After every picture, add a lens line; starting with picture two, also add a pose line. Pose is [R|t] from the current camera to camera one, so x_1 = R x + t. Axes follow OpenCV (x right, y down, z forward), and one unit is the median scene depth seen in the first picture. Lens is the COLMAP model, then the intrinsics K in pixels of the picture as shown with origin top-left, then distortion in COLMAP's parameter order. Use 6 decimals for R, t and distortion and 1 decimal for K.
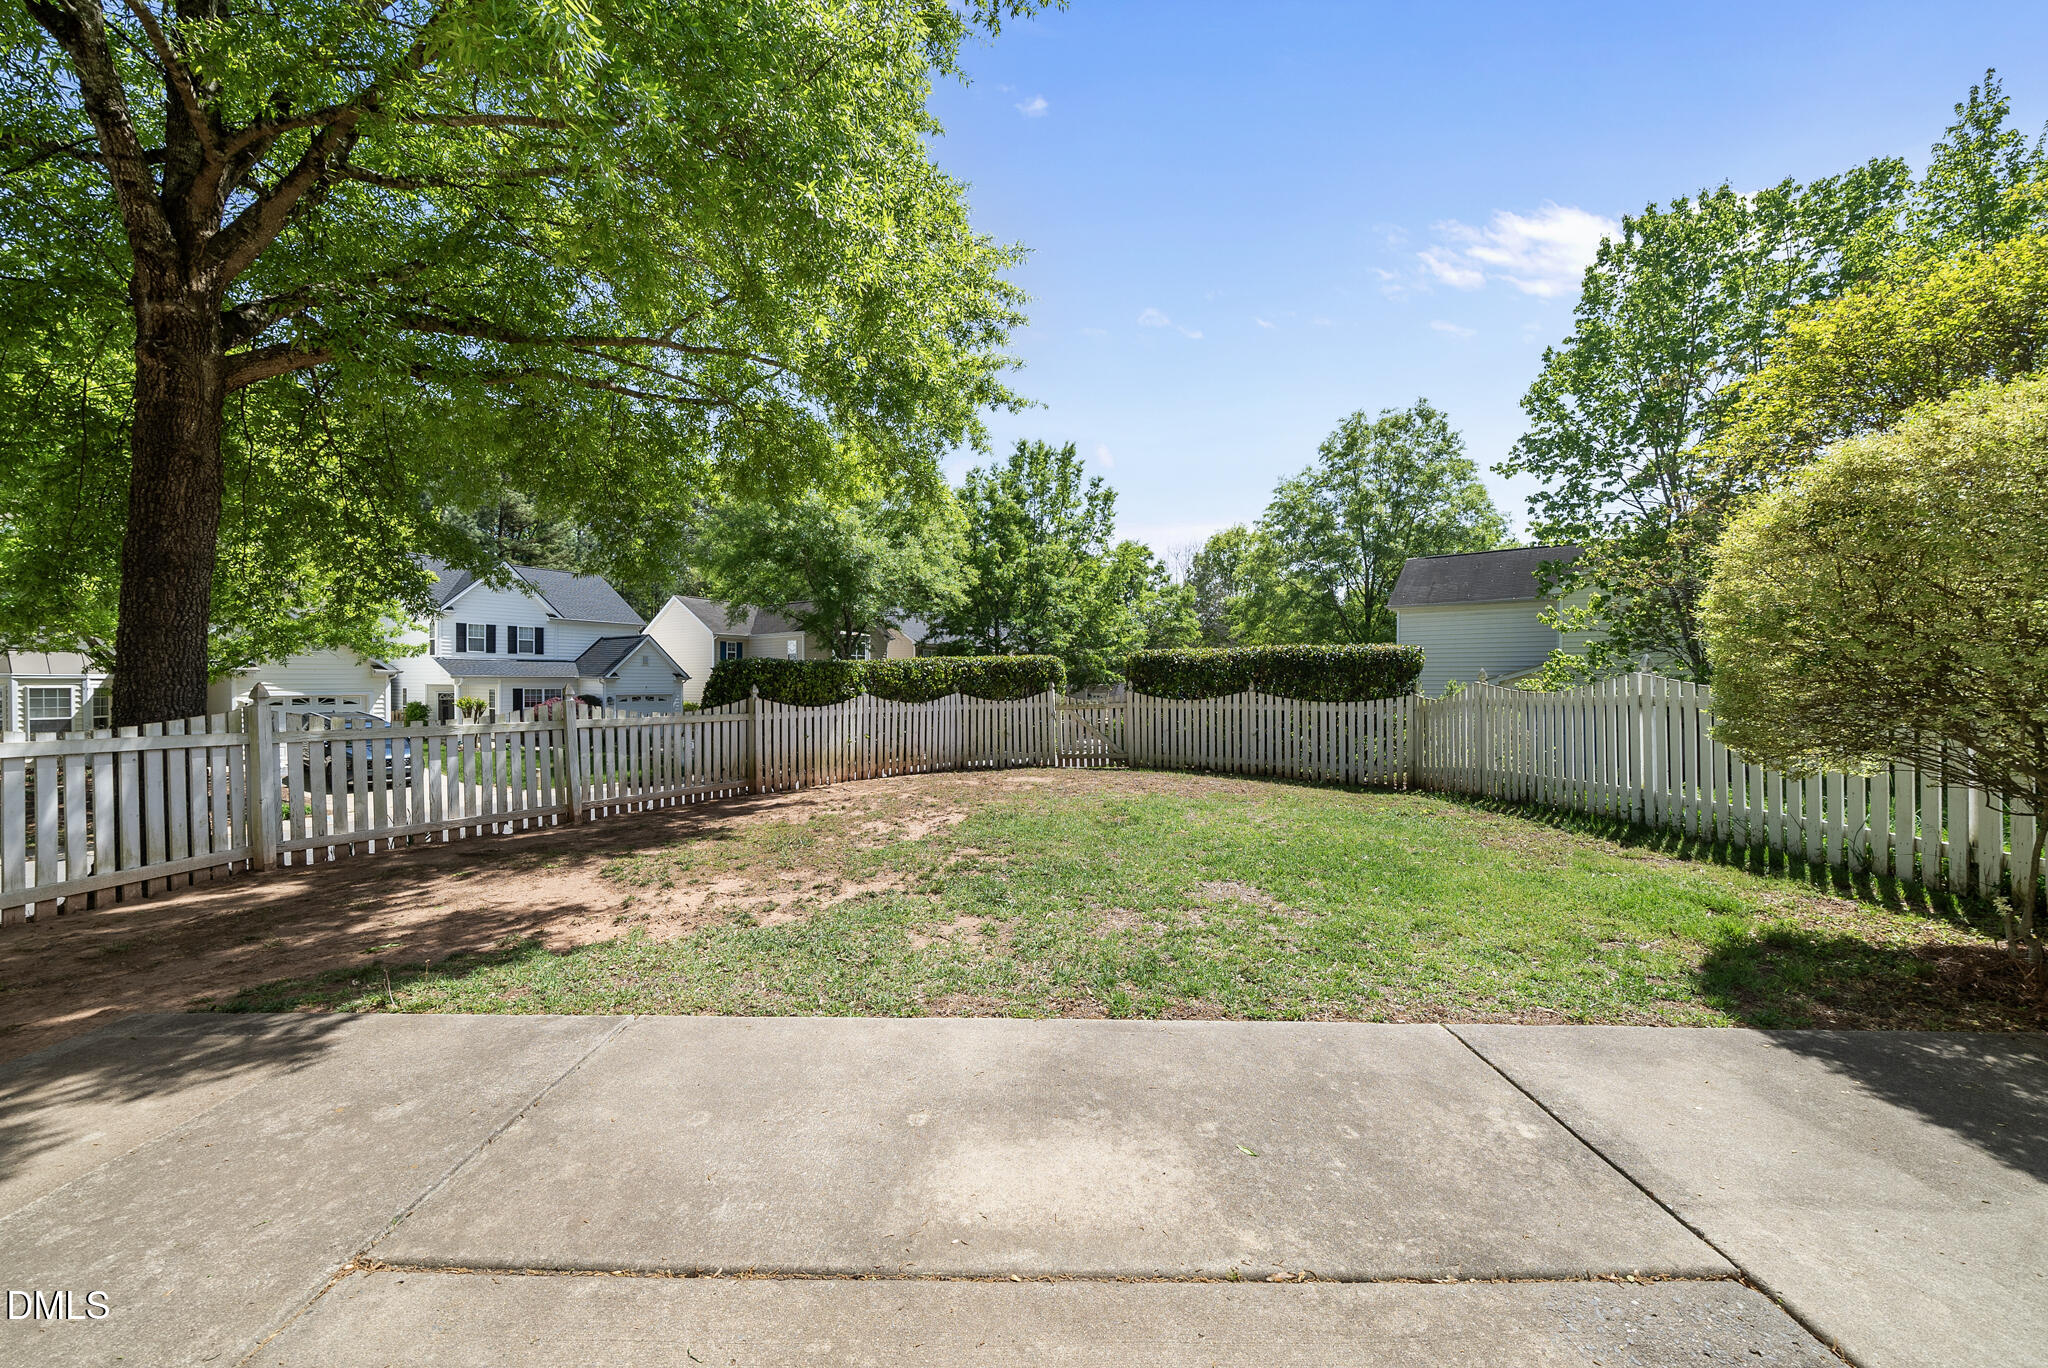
lens RADIAL K [[700.5, 0, 1015.2], [0, 700.5, 691.6], [0, 0, 1]] dist [-0.008201, -0.000099]
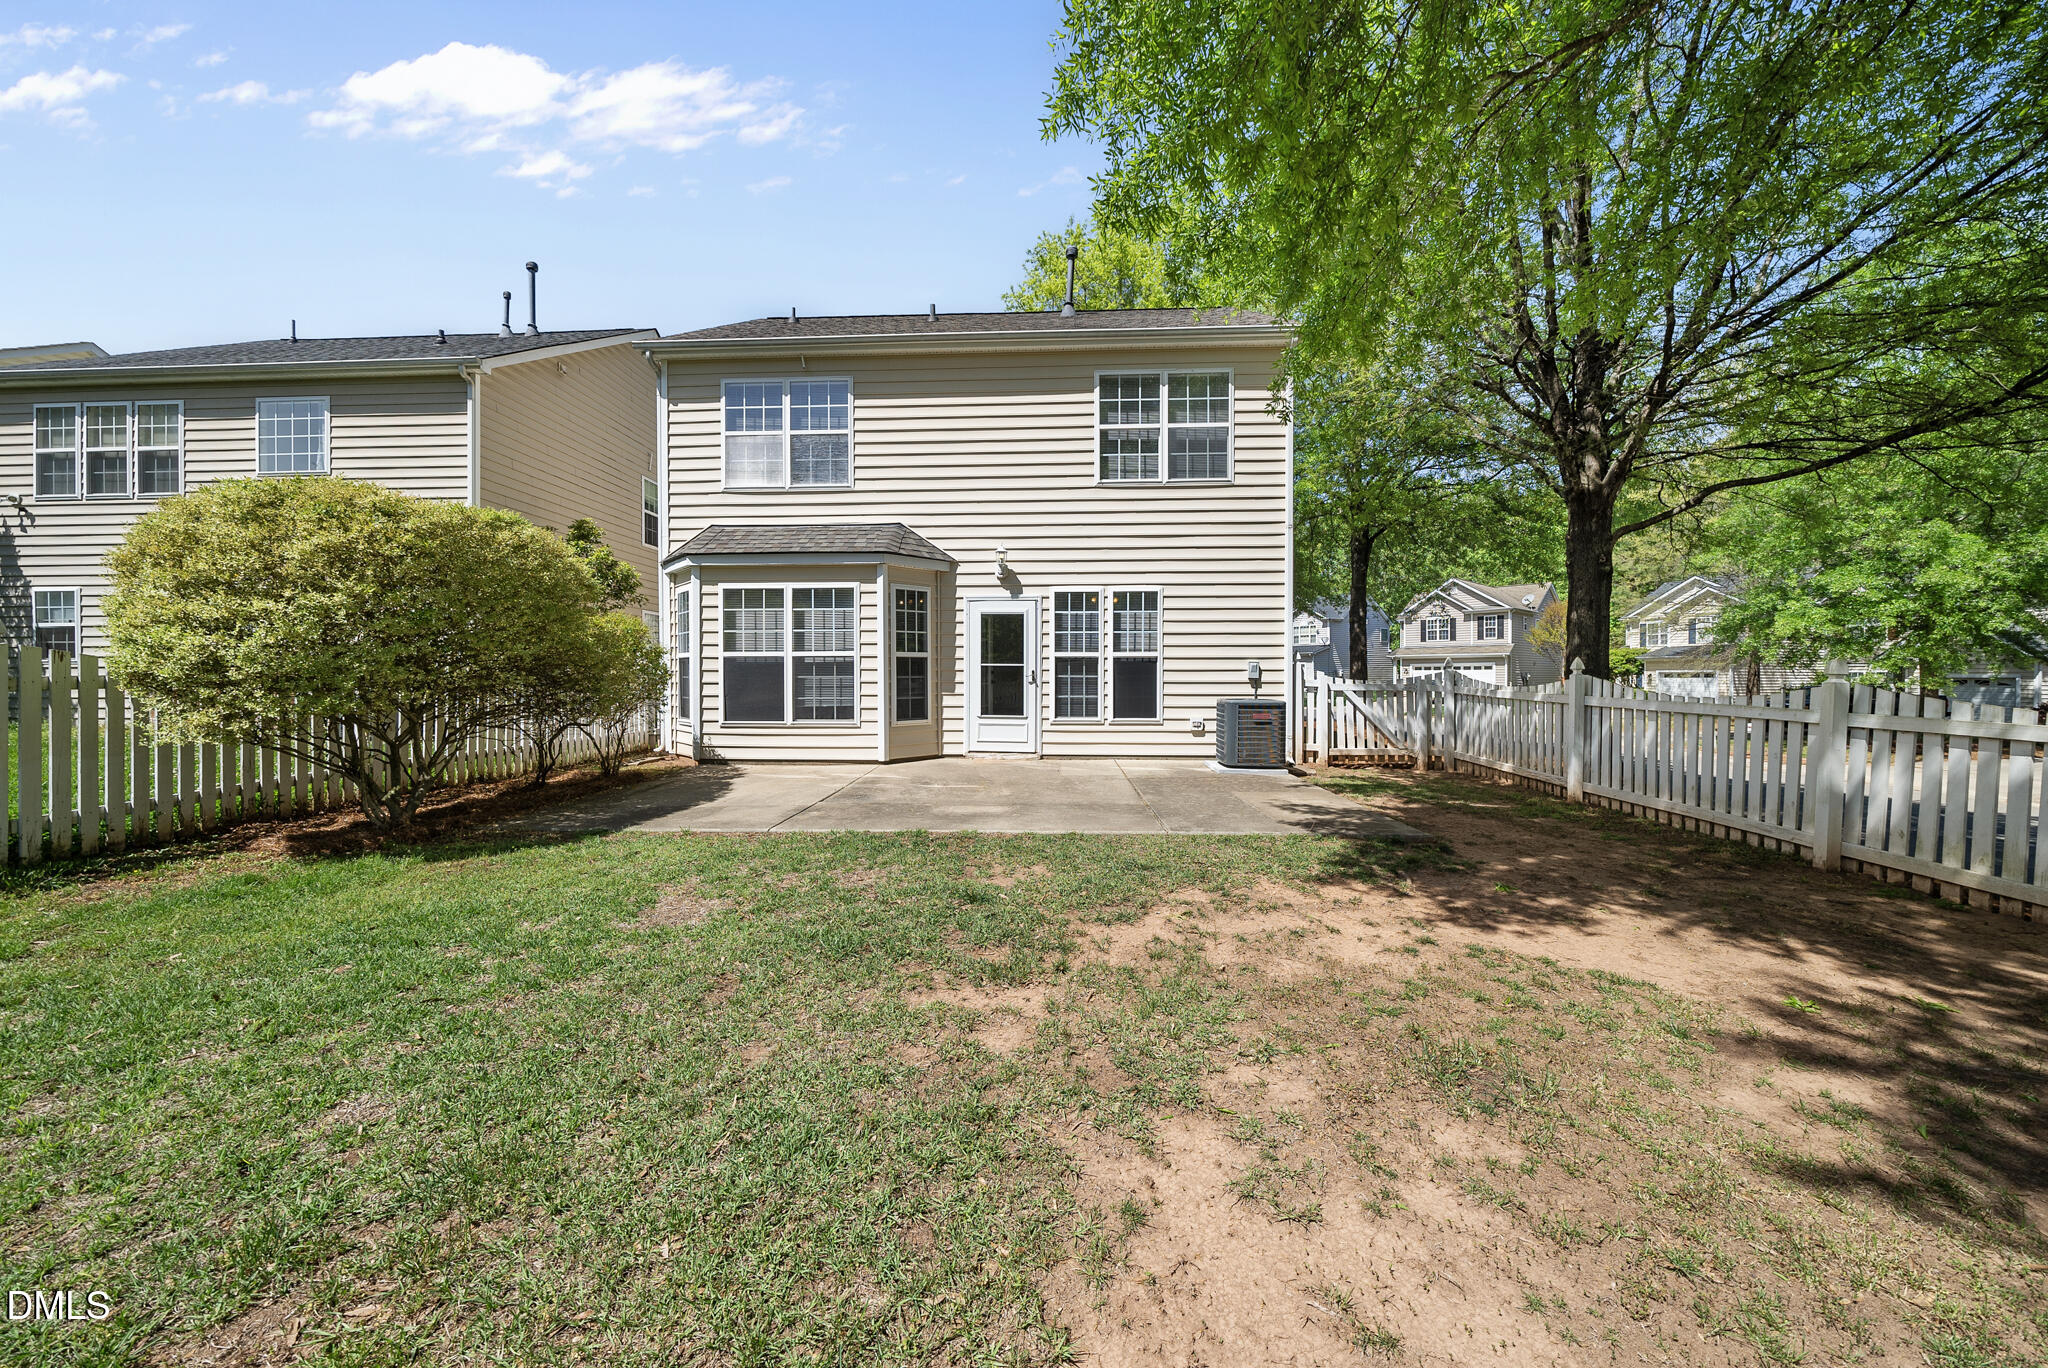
lens RADIAL K [[707.5, 0, 1011.2], [0, 707.5, 671.8], [0, 0, 1]] dist [-0.014231, -0.000028]
pose [[-0.998197, 0.000476, 0.060018, -0.128436], [0.001054, 0.999953, 0.009613, -0.005234], [-0.060011, 0.009659, -0.998151, 1.878110]]
